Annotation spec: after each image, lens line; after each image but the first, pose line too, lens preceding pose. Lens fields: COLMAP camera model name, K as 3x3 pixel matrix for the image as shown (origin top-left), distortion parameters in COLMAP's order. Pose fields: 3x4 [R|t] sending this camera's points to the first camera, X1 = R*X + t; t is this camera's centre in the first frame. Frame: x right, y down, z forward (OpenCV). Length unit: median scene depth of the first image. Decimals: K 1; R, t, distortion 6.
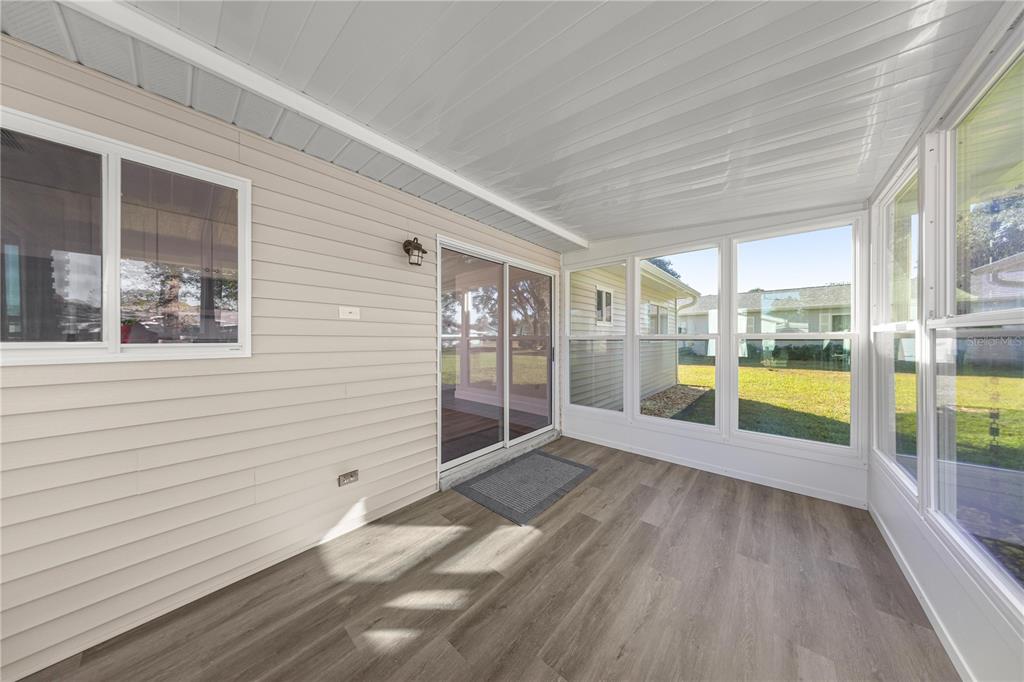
lens RADIAL K [[298.0, 0, 513.2], [0, 298.0, 339.3], [0, 0, 1]] dist [-0.000948, -0.000033]
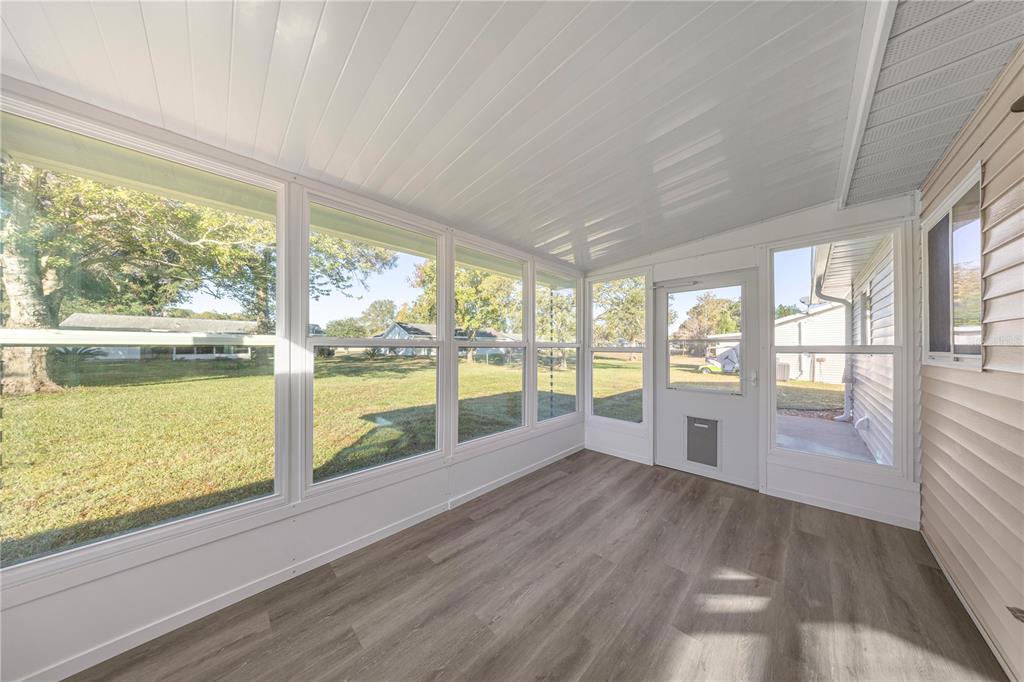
lens RADIAL K [[298.0, 0, 511.5], [0, 298.0, 345.8], [0, 0, 1]] dist [-0.000948, -0.000033]
pose [[-0.997765, 0.003966, 0.066696, 0.389186], [0.003636, 0.999981, -0.005057, -0.020050], [-0.066715, -0.004803, -0.997761, 1.958730]]
